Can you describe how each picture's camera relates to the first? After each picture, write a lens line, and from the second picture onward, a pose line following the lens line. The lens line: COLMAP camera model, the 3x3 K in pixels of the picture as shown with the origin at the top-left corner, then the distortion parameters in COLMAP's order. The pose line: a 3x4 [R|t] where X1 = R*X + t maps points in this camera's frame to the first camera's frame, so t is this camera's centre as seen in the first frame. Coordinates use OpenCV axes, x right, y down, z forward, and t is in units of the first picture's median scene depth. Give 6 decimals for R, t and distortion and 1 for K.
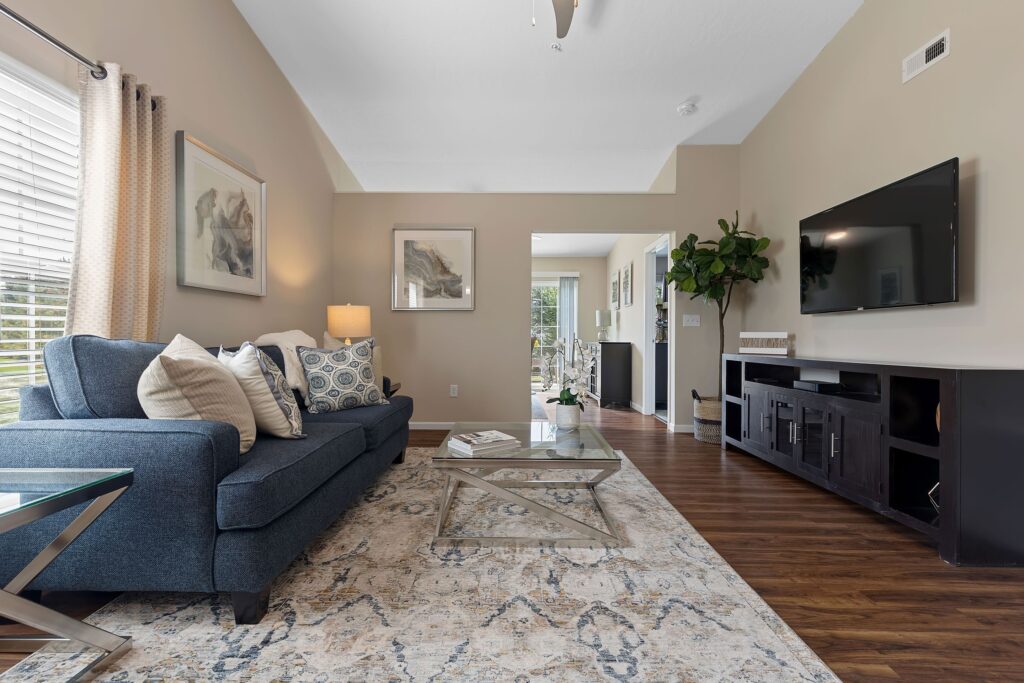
lens RADIAL K [[464.3, 0, 510.8], [0, 464.3, 338.8], [0, 0, 1]] dist [0.013738, -0.003219]
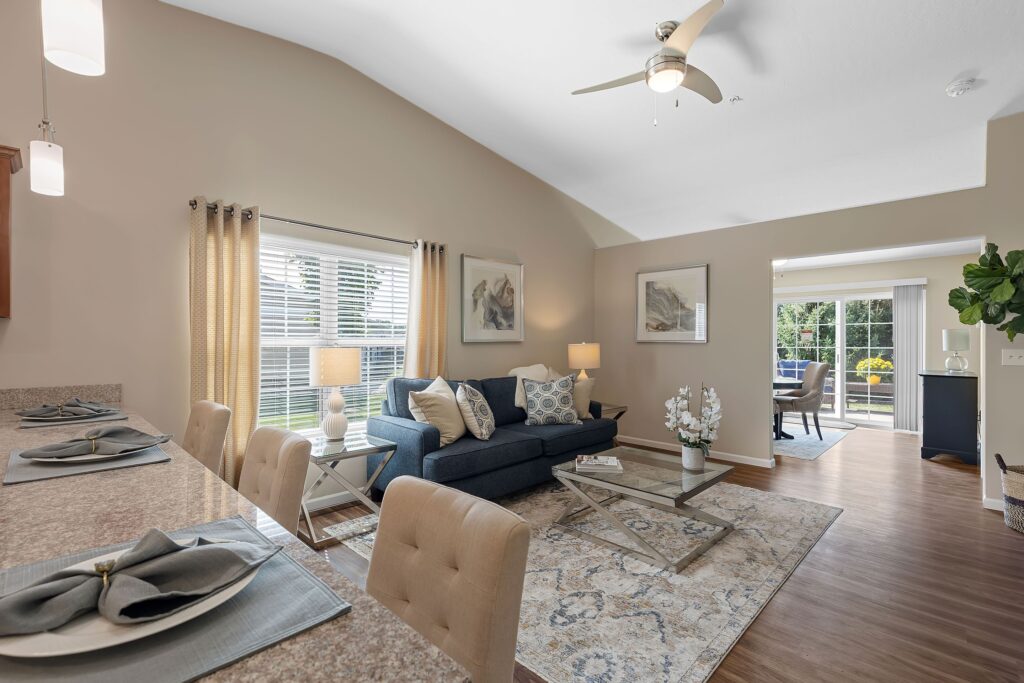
lens RADIAL K [[464.3, 0, 507.8], [0, 464.3, 343.5], [0, 0, 1]] dist [0.013738, -0.003219]
pose [[0.716750, 0.002520, -0.697326, 0.573056], [-0.002769, 0.999996, 0.000768, -0.102740], [0.697325, 0.001381, 0.716754, -0.112019]]
